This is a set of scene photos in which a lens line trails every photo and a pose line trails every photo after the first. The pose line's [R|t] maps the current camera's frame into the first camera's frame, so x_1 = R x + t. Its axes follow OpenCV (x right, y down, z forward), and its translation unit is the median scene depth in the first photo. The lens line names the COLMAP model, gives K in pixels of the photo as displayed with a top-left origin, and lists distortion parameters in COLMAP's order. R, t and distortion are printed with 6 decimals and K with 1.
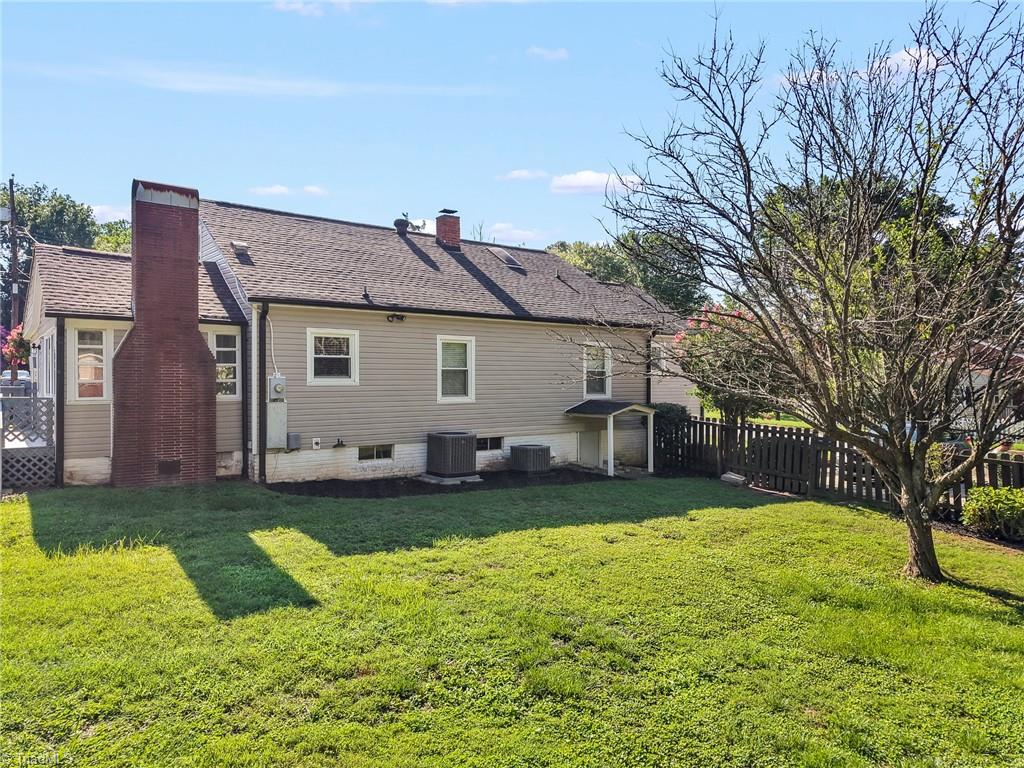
lens RADIAL K [[714.0, 0, 512.0], [0, 714.0, 384.0], [0, 0, 1]] dist [0.003927, -0.000376]
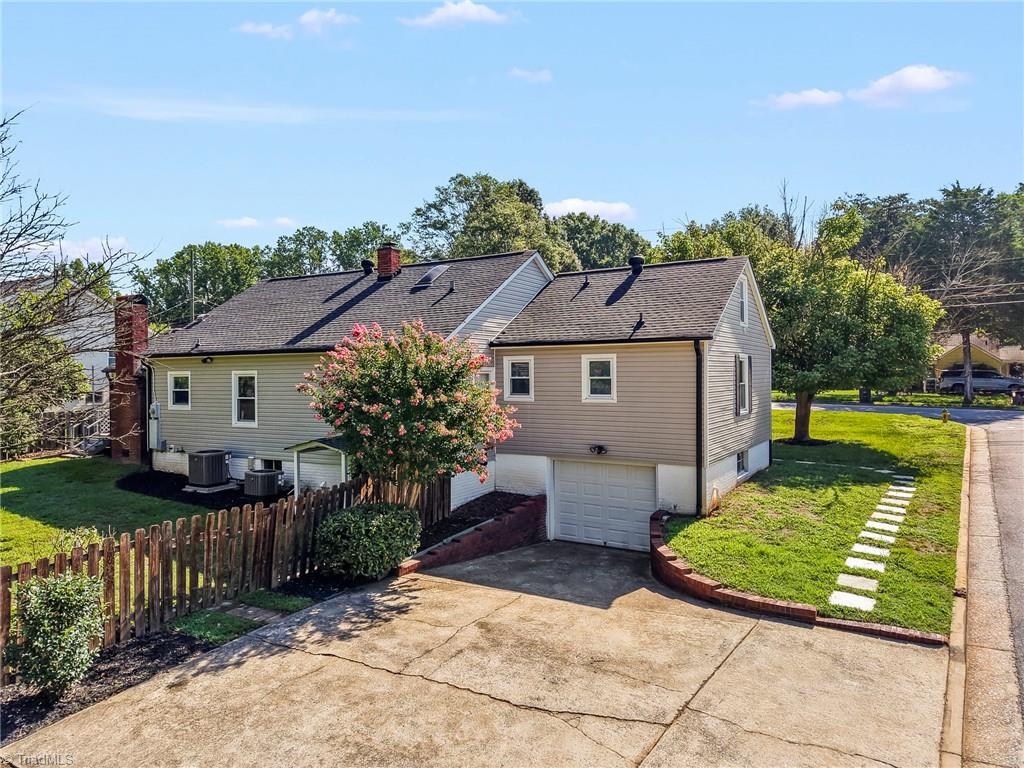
lens RADIAL K [[714.0, 0, 512.0], [0, 714.0, 384.0], [0, 0, 1]] dist [0.003927, -0.000376]
pose [[0.356245, -0.003826, -0.934385, 1.316314], [0.001159, 0.999993, -0.003652, -0.043265], [0.934392, 0.000218, 0.356246, 1.074771]]
